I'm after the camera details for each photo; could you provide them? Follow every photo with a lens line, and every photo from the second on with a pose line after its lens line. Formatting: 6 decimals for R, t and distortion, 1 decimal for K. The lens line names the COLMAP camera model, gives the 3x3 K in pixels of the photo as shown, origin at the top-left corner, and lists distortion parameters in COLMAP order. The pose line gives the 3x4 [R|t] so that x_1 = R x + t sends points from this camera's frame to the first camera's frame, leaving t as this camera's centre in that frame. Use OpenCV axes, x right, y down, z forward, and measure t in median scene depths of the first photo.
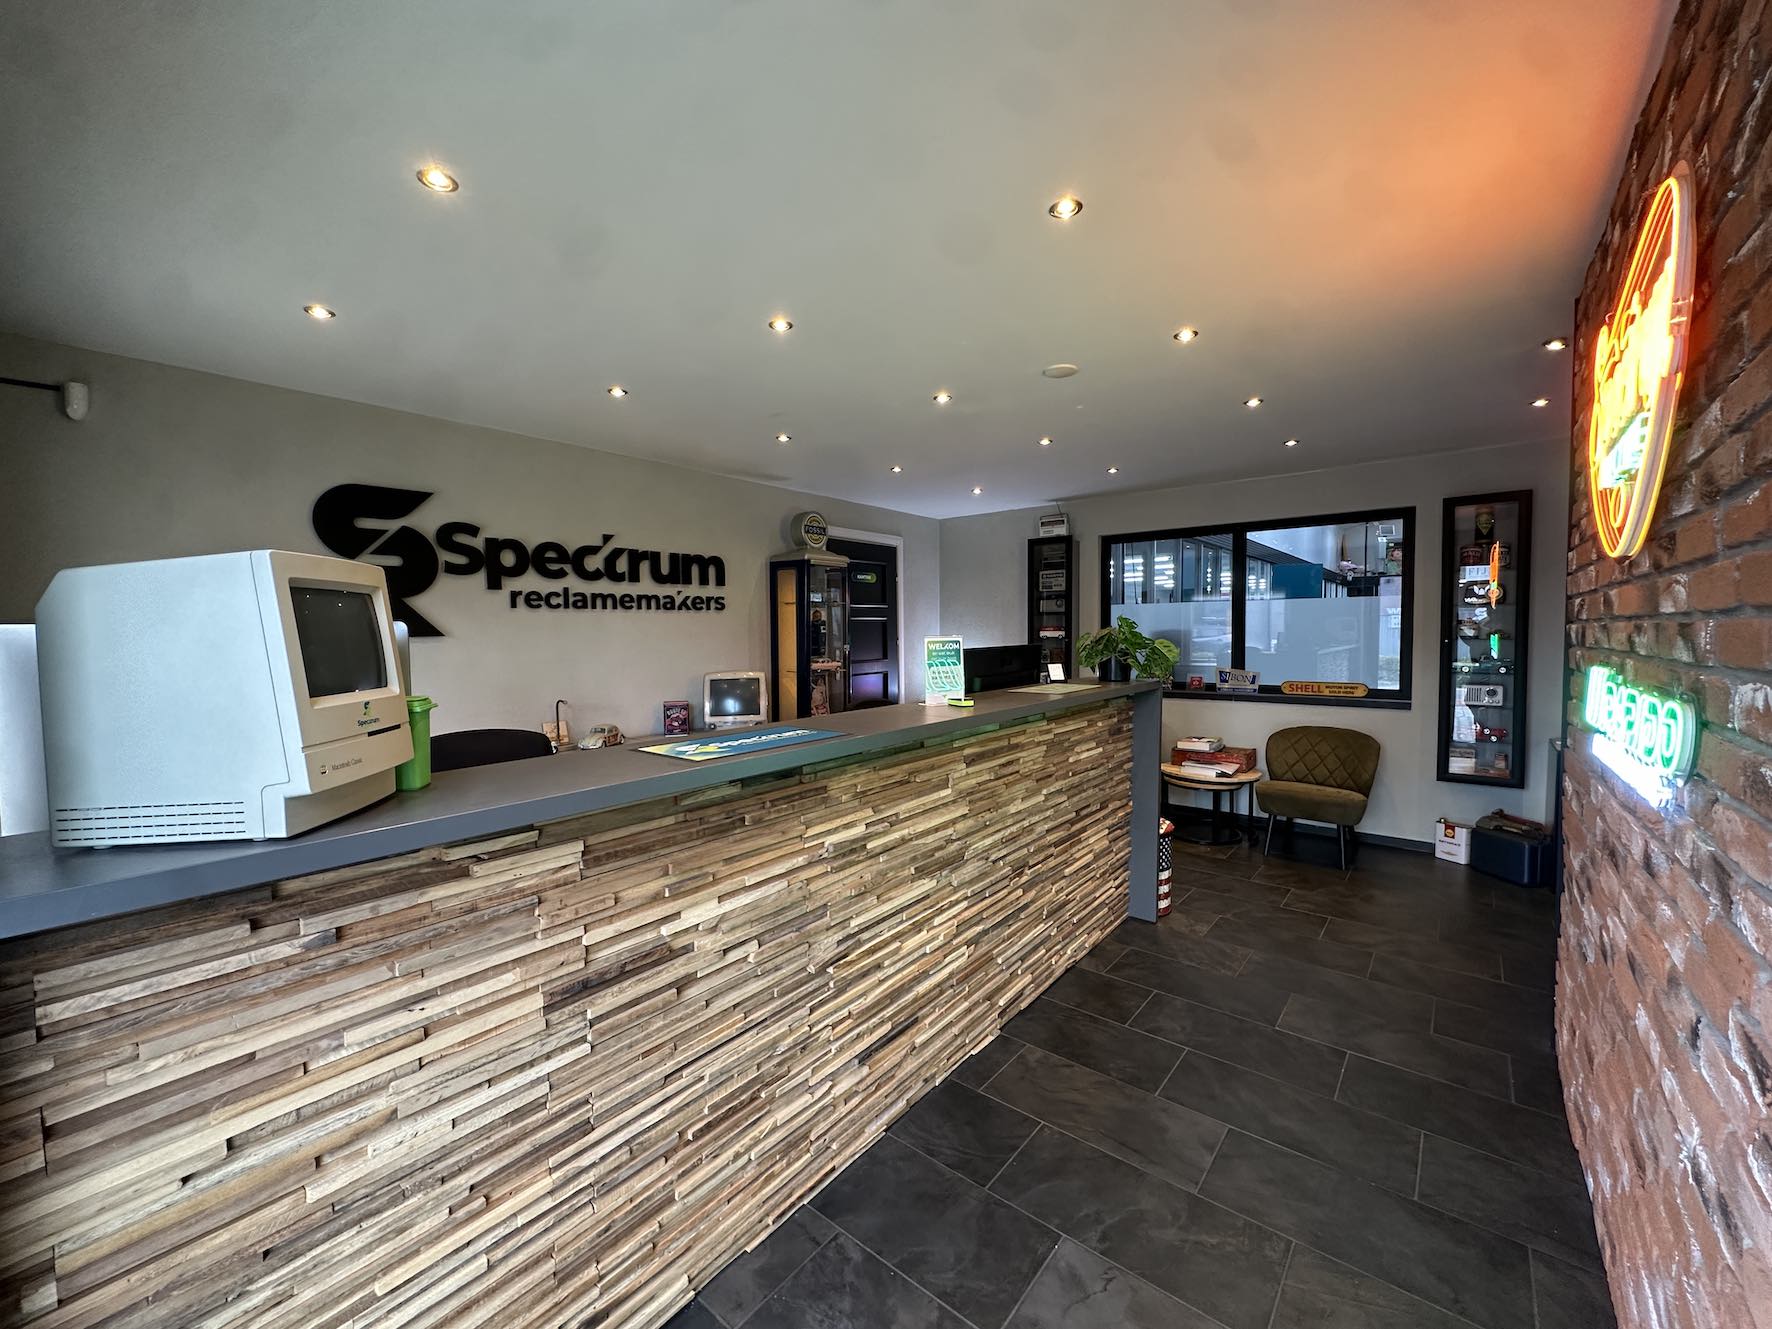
lens RADIAL K [[707.9, 0, 886.0], [0, 707.9, 664.5], [0, 0, 1]] dist [-0.008079, 0.000081]
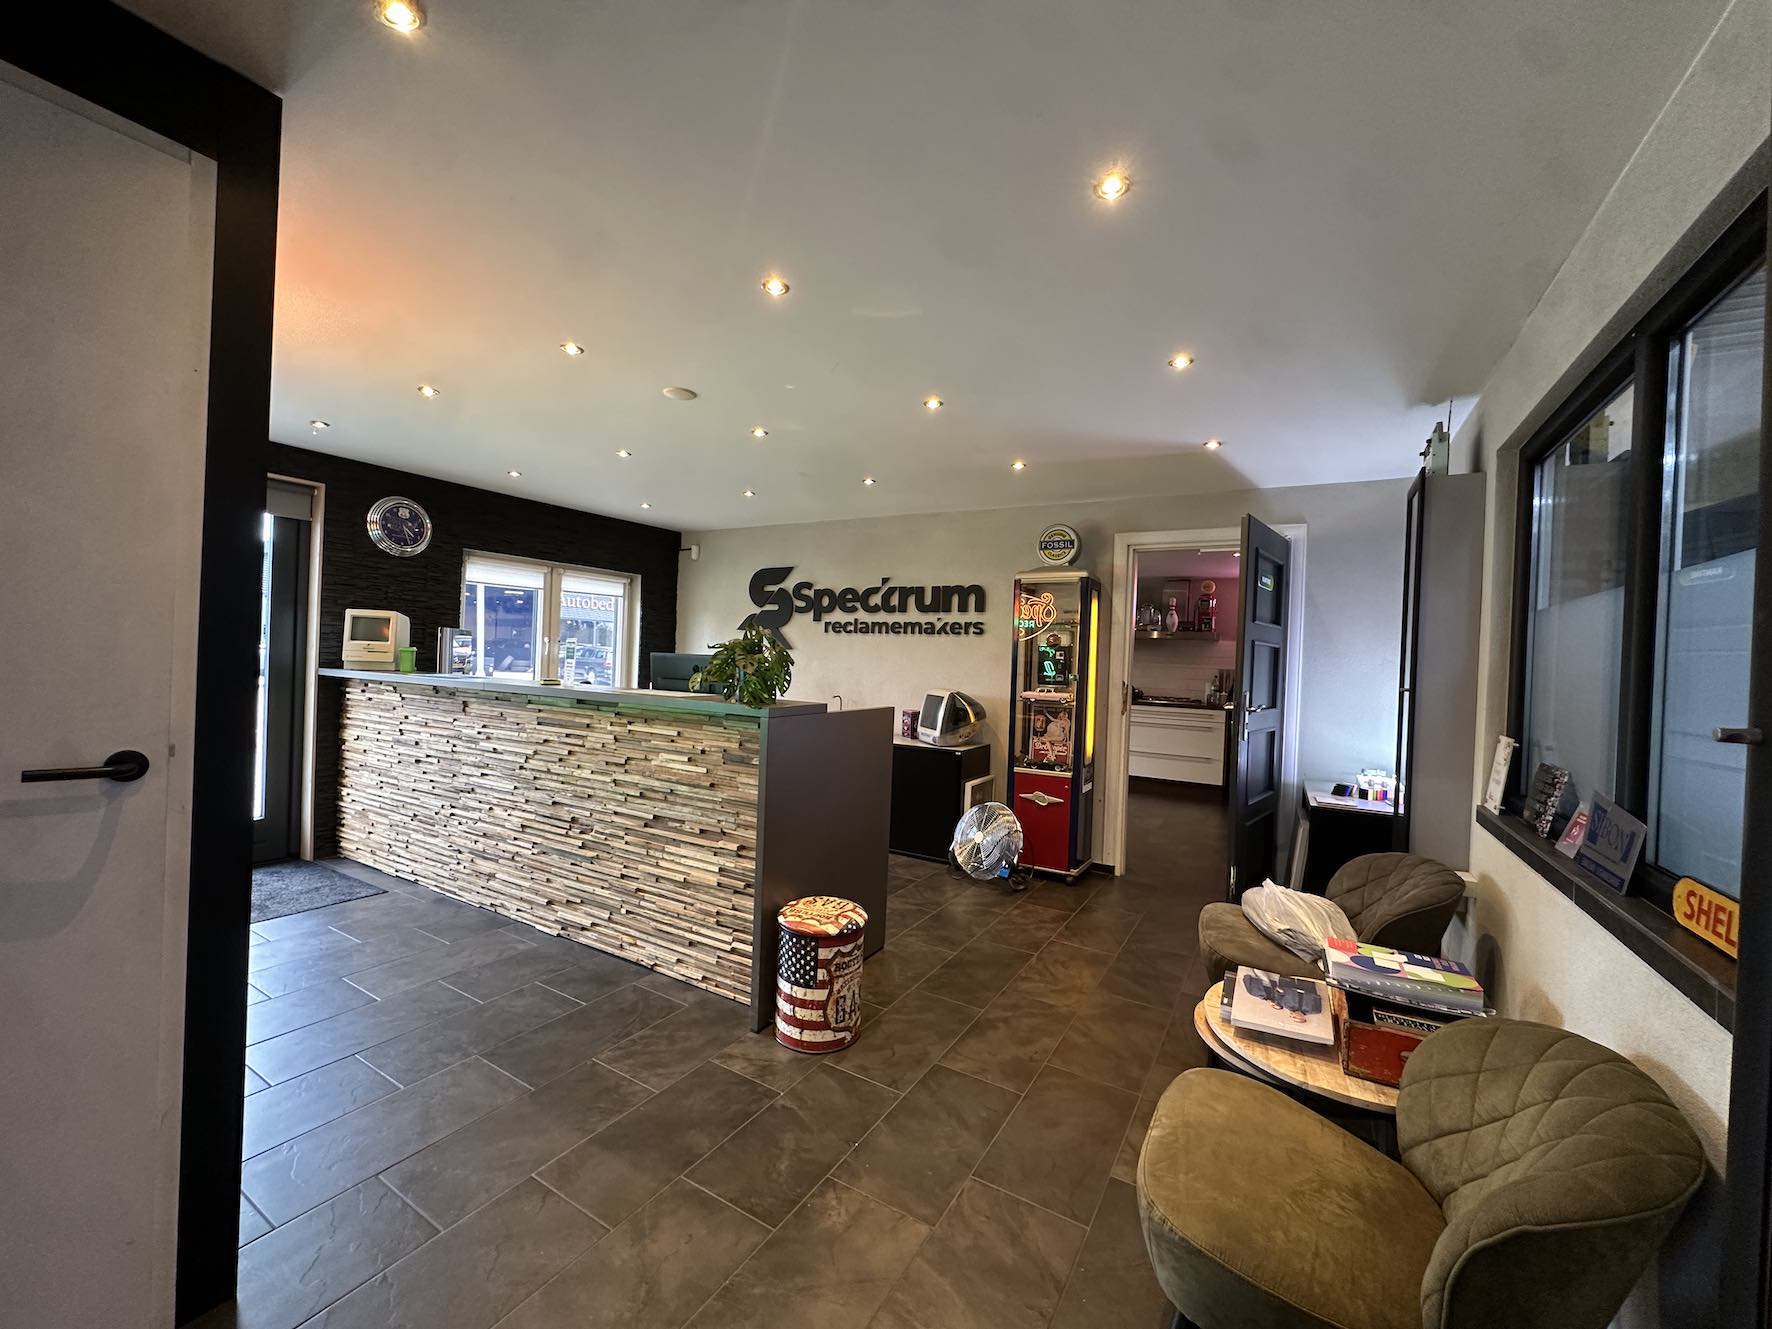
lens RADIAL K [[707.9, 0, 886.0], [0, 707.9, 664.5], [0, 0, 1]] dist [-0.008079, 0.000081]
pose [[0.154205, 0.023598, -0.987757, 0.926953], [-0.089460, 0.995942, 0.009827, -0.034368], [0.983981, 0.086850, 0.155690, 0.806212]]
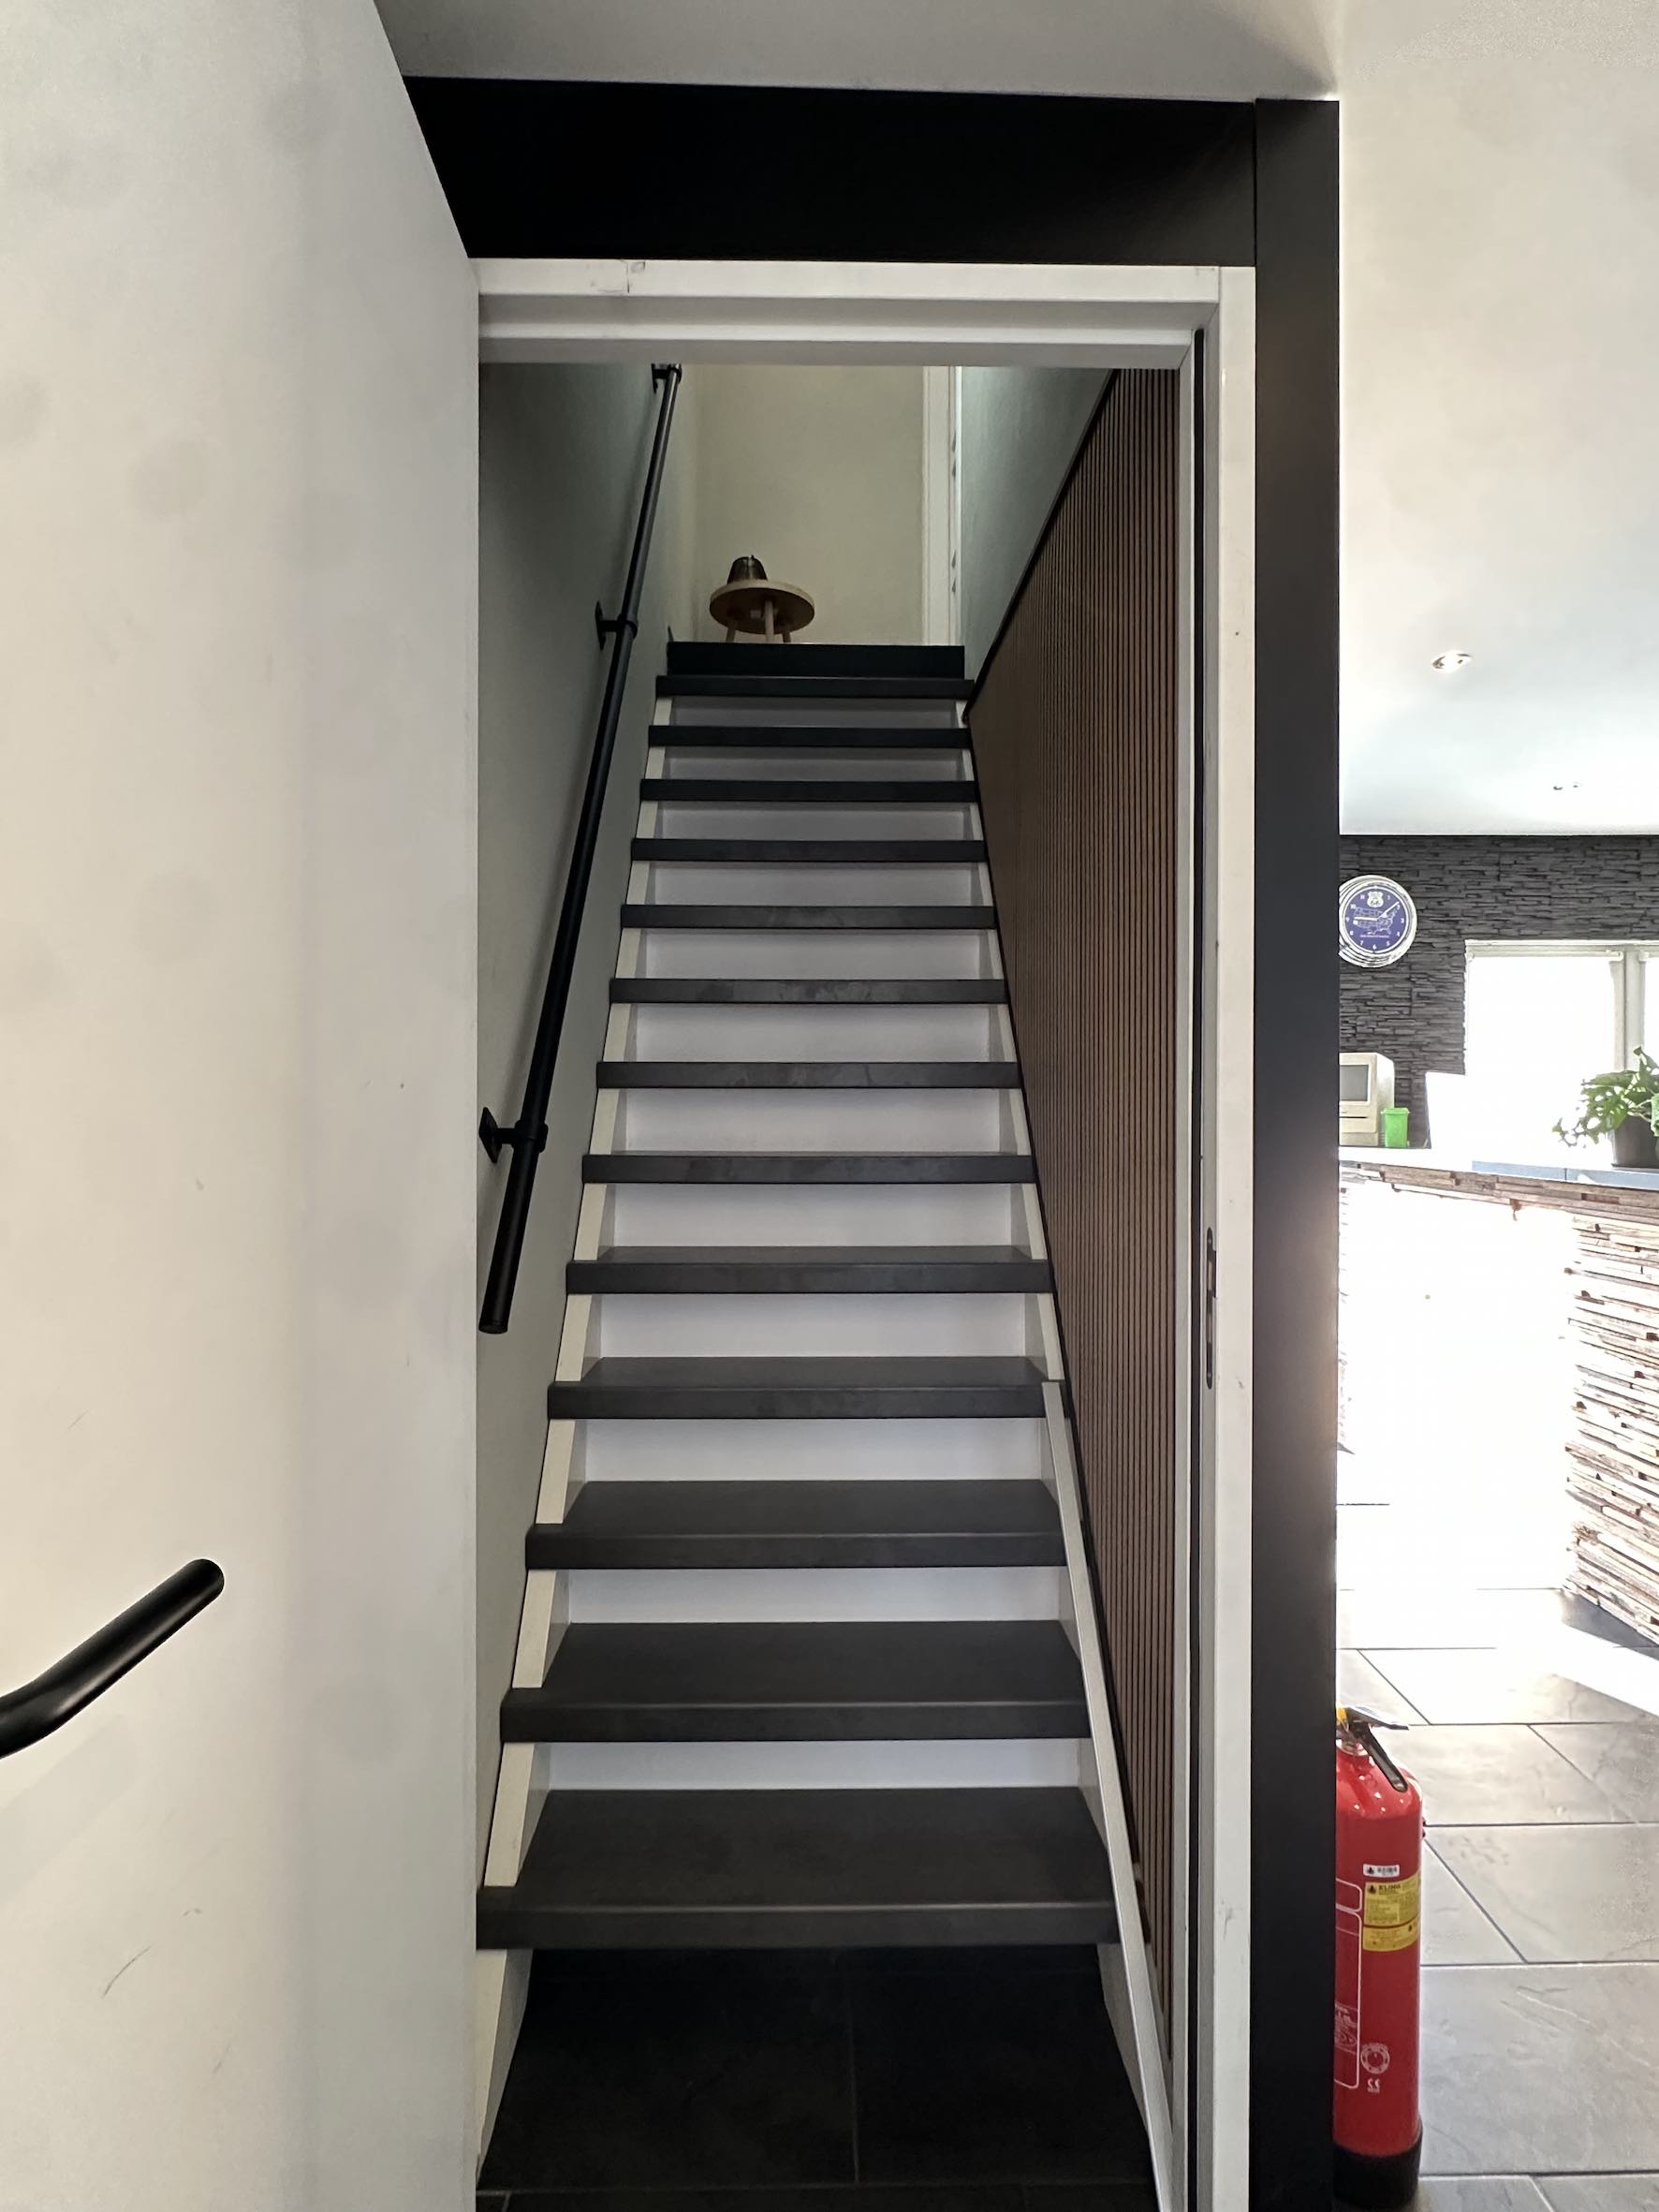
lens RADIAL K [[1061.0, 0, 829.5], [0, 1061.0, 1106.0], [0, 0, 1]] dist [-0.001442, -0.000102]
pose [[-0.765113, 0.012520, -0.643774, 0.820803], [-0.023372, 0.998612, 0.047198, -0.022299], [0.643472, 0.051159, -0.763759, 0.684755]]
